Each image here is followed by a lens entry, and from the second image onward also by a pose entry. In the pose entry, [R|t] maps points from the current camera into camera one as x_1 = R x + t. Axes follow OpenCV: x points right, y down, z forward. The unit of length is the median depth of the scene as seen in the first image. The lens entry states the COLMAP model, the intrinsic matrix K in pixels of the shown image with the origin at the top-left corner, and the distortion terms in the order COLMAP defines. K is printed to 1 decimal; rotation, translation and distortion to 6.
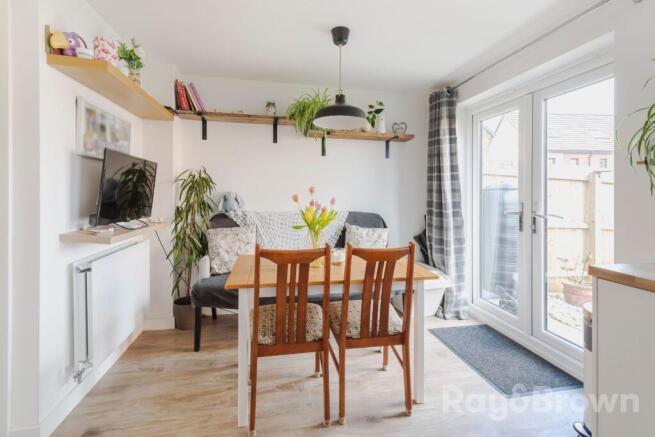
lens RADIAL K [[291.8, 0, 326.3], [0, 291.8, 192.9], [0, 0, 1]] dist [-0.002096, -0.001123]
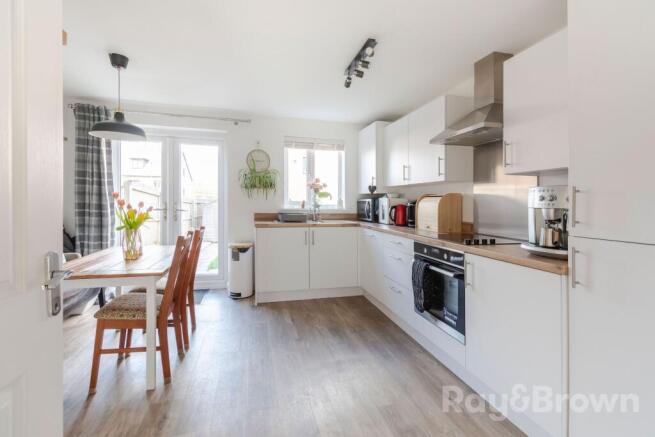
lens RADIAL K [[301.2, 0, 325.8], [0, 301.2, 185.4], [0, 0, 1]] dist [0.001928, -0.000457]
pose [[-0.040276, 0.031627, 0.998688, -1.093246], [-0.016429, 0.999343, -0.032310, -0.022502], [-0.999054, -0.017709, -0.039730, 0.205077]]
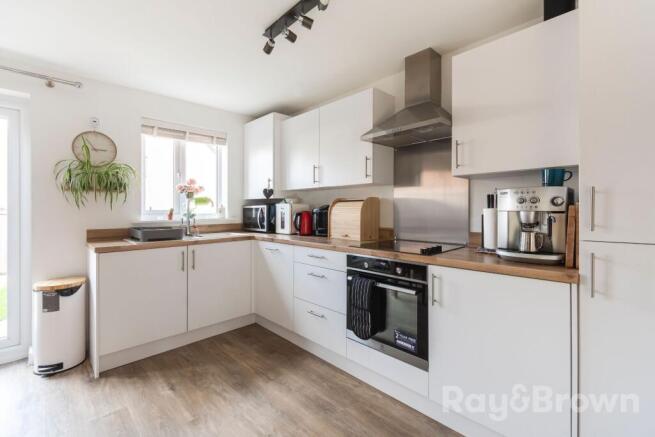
lens RADIAL K [[291.8, 0, 326.3], [0, 291.8, 192.9], [0, 0, 1]] dist [-0.002096, -0.001123]
pose [[-0.531932, 0.027132, 0.846352, -0.718706], [-0.005158, 0.999364, -0.035280, -0.015234], [-0.846771, -0.023132, -0.531454, 0.373859]]
